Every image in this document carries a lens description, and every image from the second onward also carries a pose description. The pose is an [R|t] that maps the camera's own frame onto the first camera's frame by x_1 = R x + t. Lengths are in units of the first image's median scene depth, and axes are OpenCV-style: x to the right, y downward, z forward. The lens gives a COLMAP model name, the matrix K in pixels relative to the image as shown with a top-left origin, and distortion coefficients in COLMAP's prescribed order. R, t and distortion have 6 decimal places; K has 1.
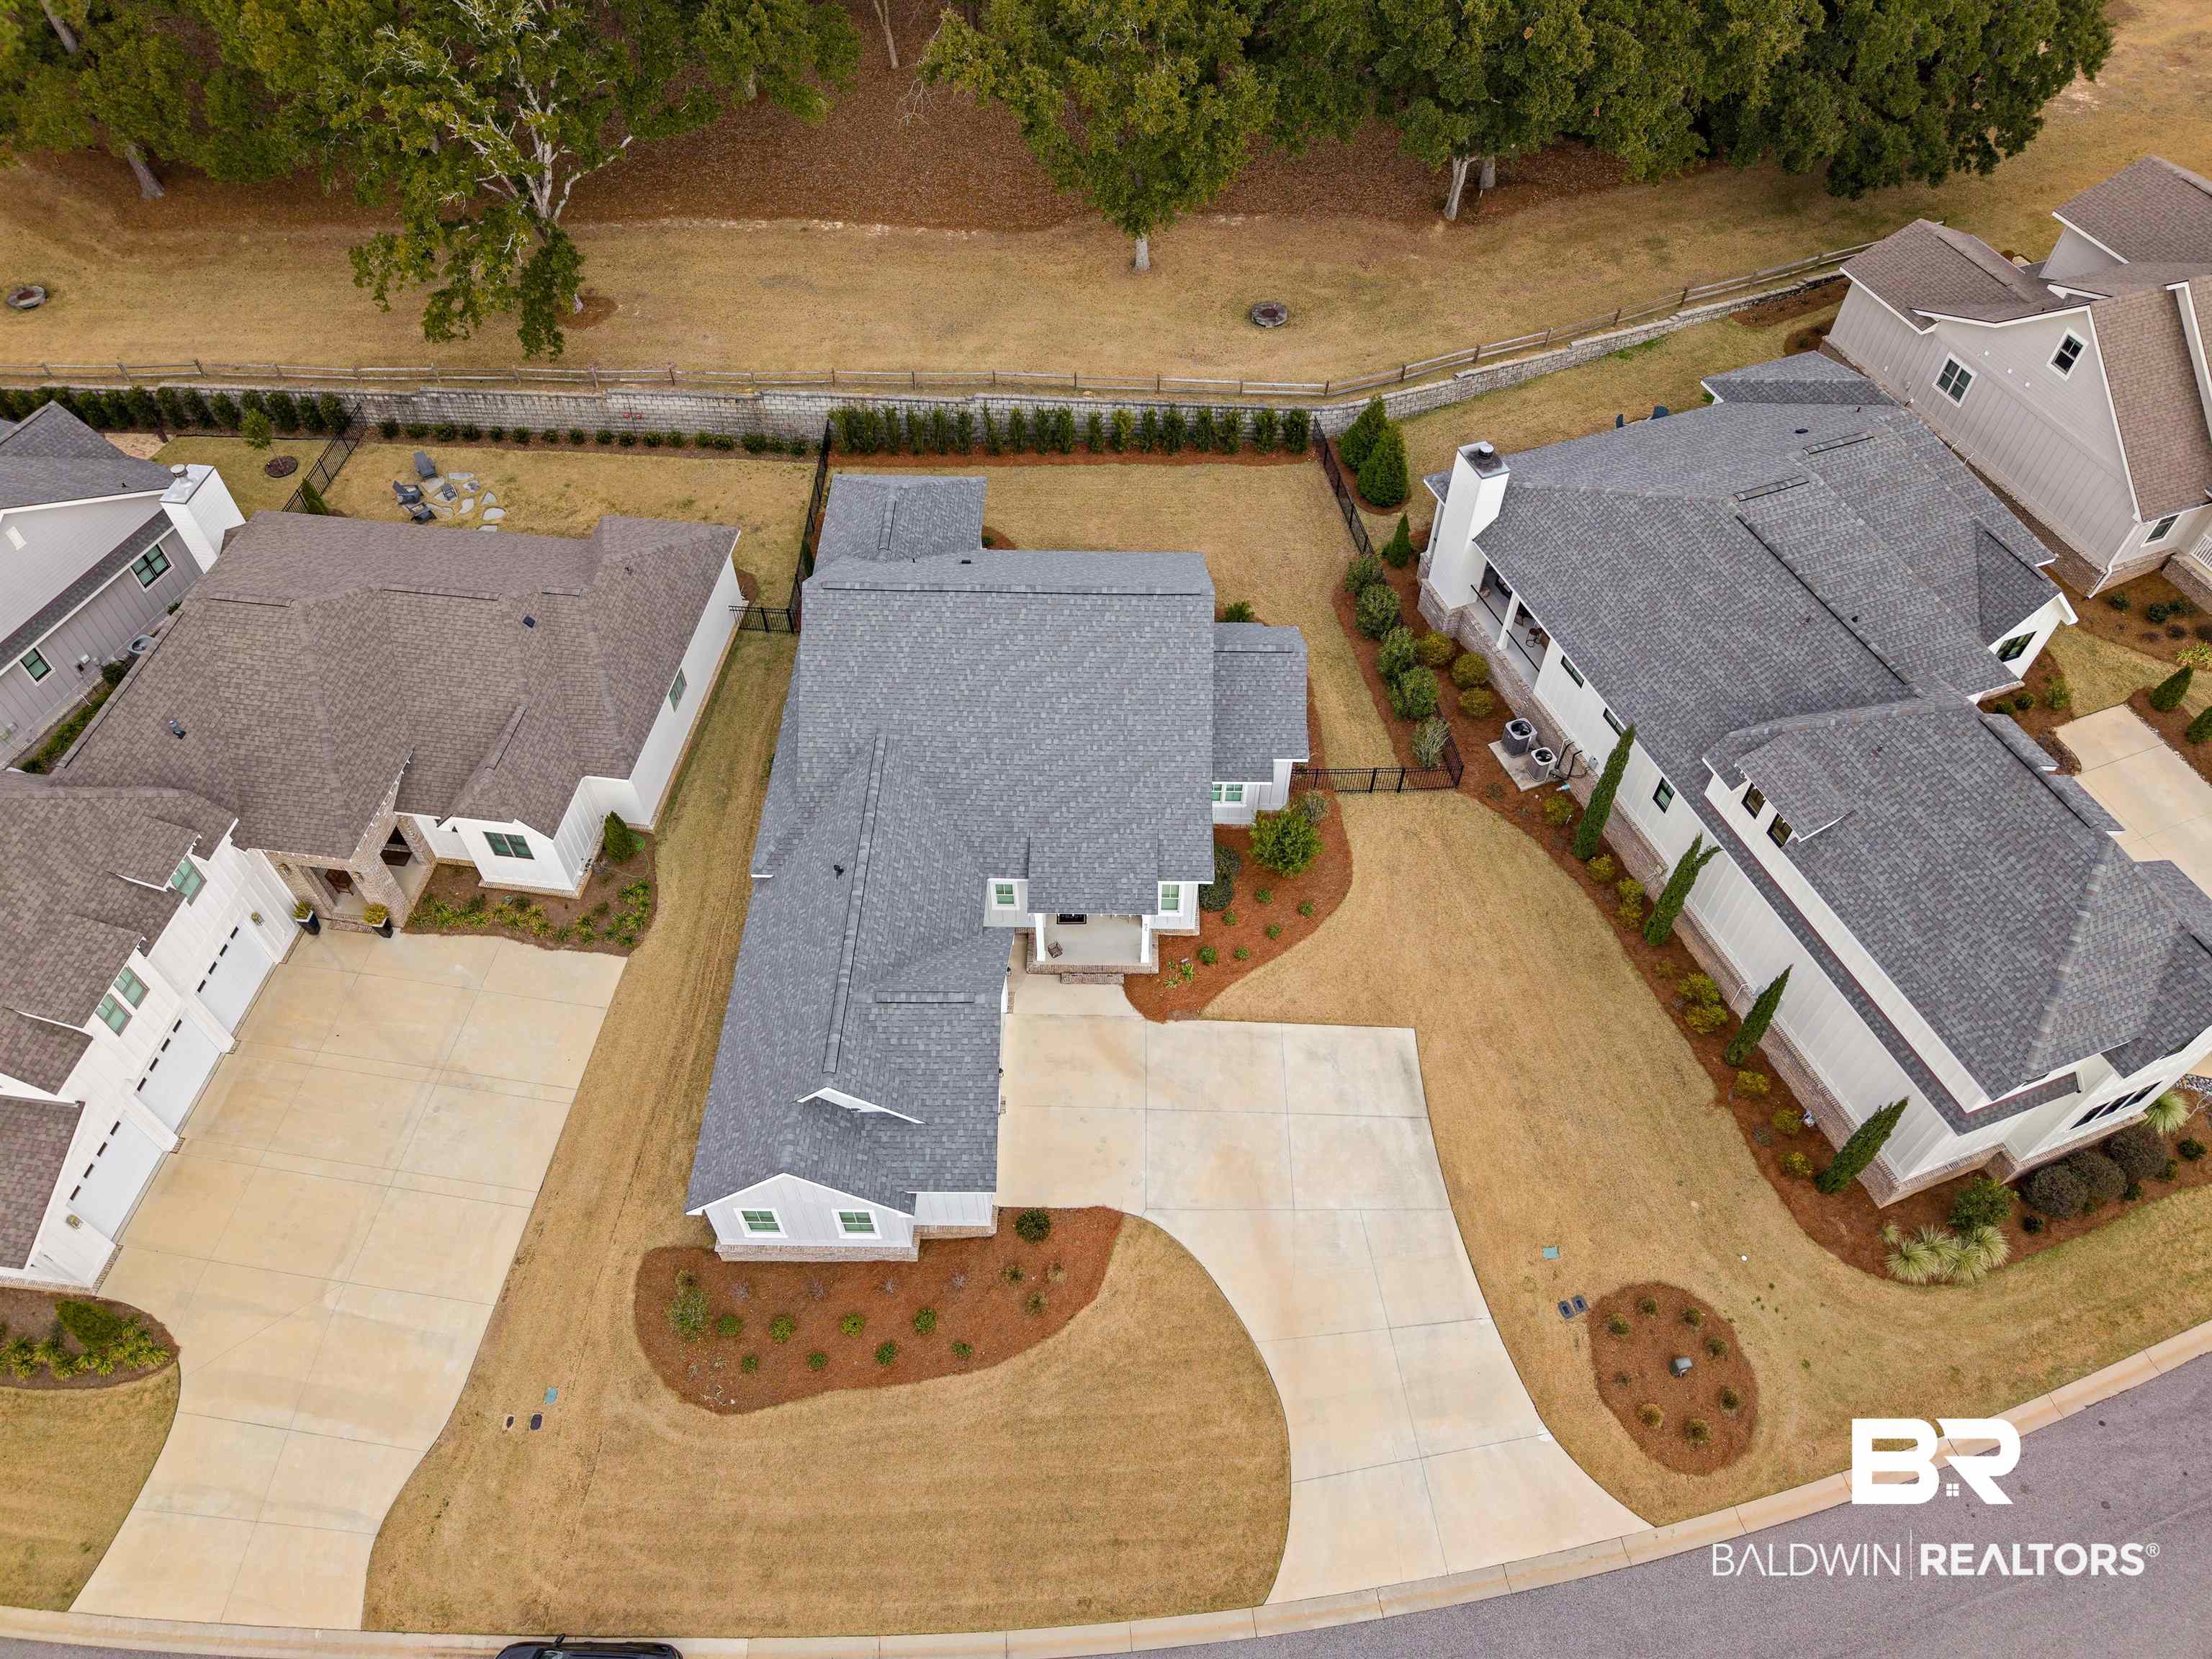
lens RADIAL K [[1472.9, 0, 1106.0], [0, 1472.9, 829.5], [0, 0, 1]] dist [-0.000341, 0.000055]
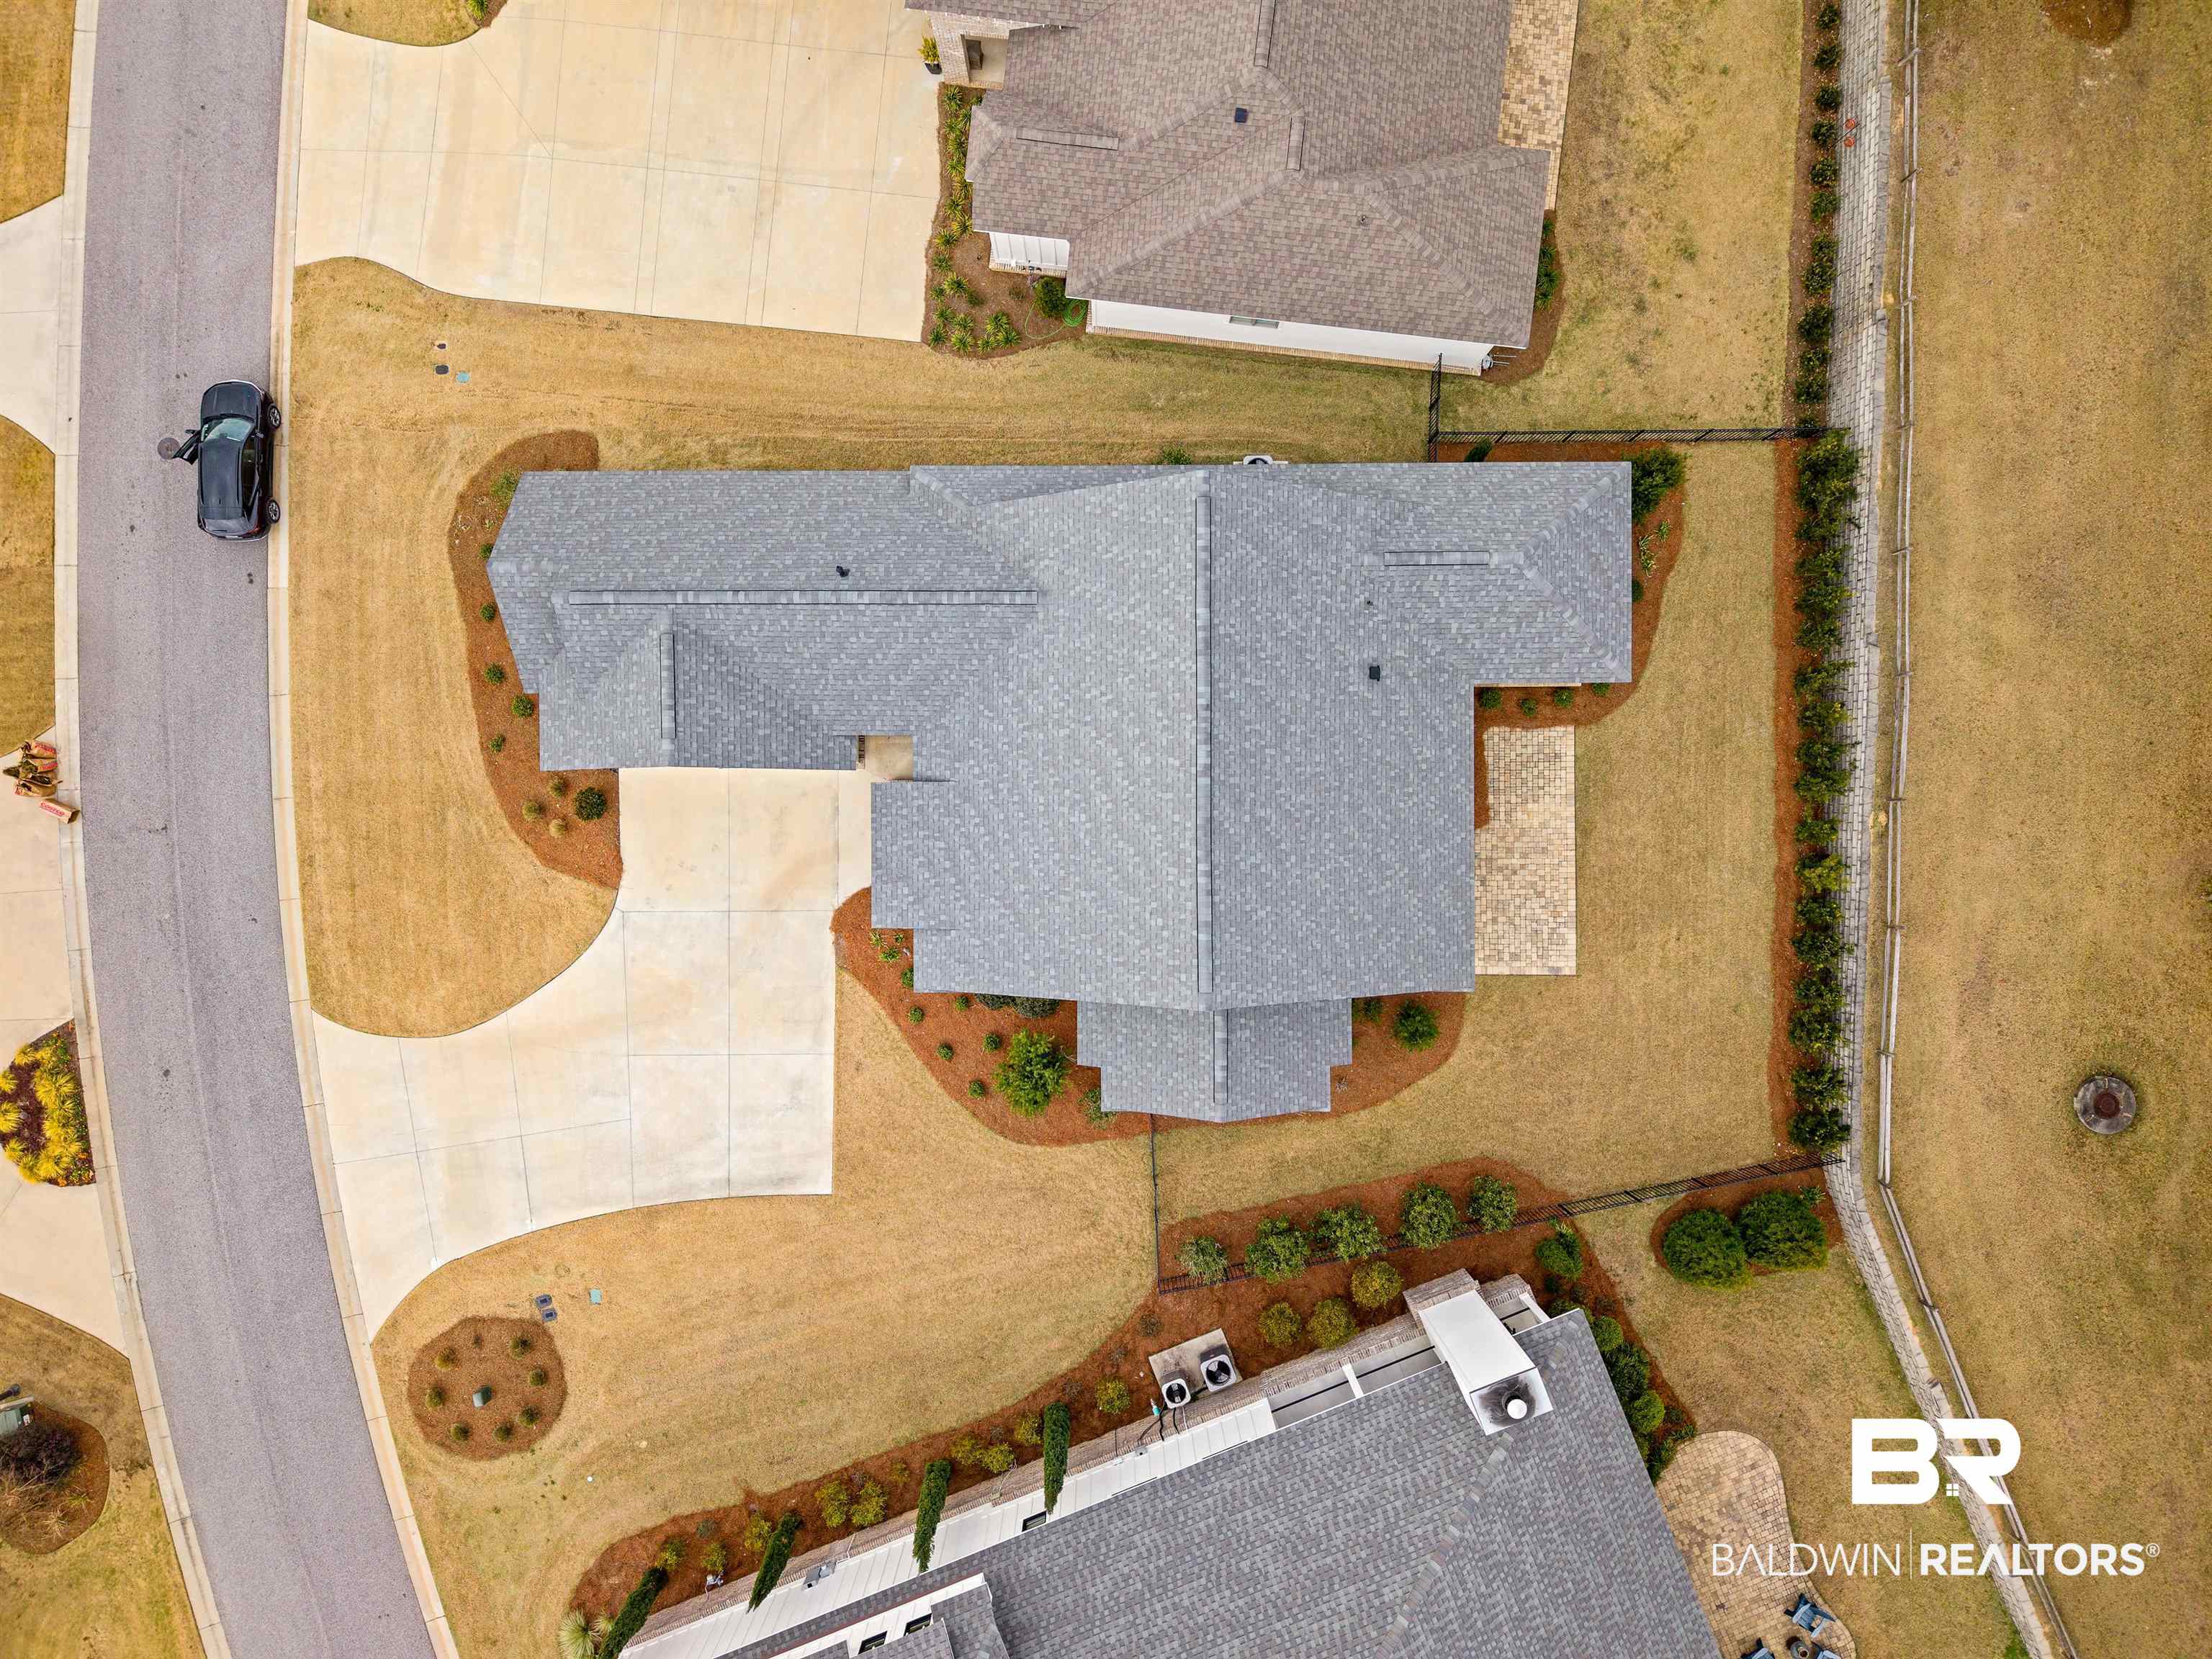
lens RADIAL K [[1472.9, 0, 1106.0], [0, 1472.9, 829.5], [0, 0, 1]] dist [-0.000341, 0.000055]
pose [[0.022549, 0.999744, 0.002110, -0.024799], [-0.781605, 0.016313, 0.623561, -0.647574], [0.623367, -0.015710, 0.781772, 0.404291]]
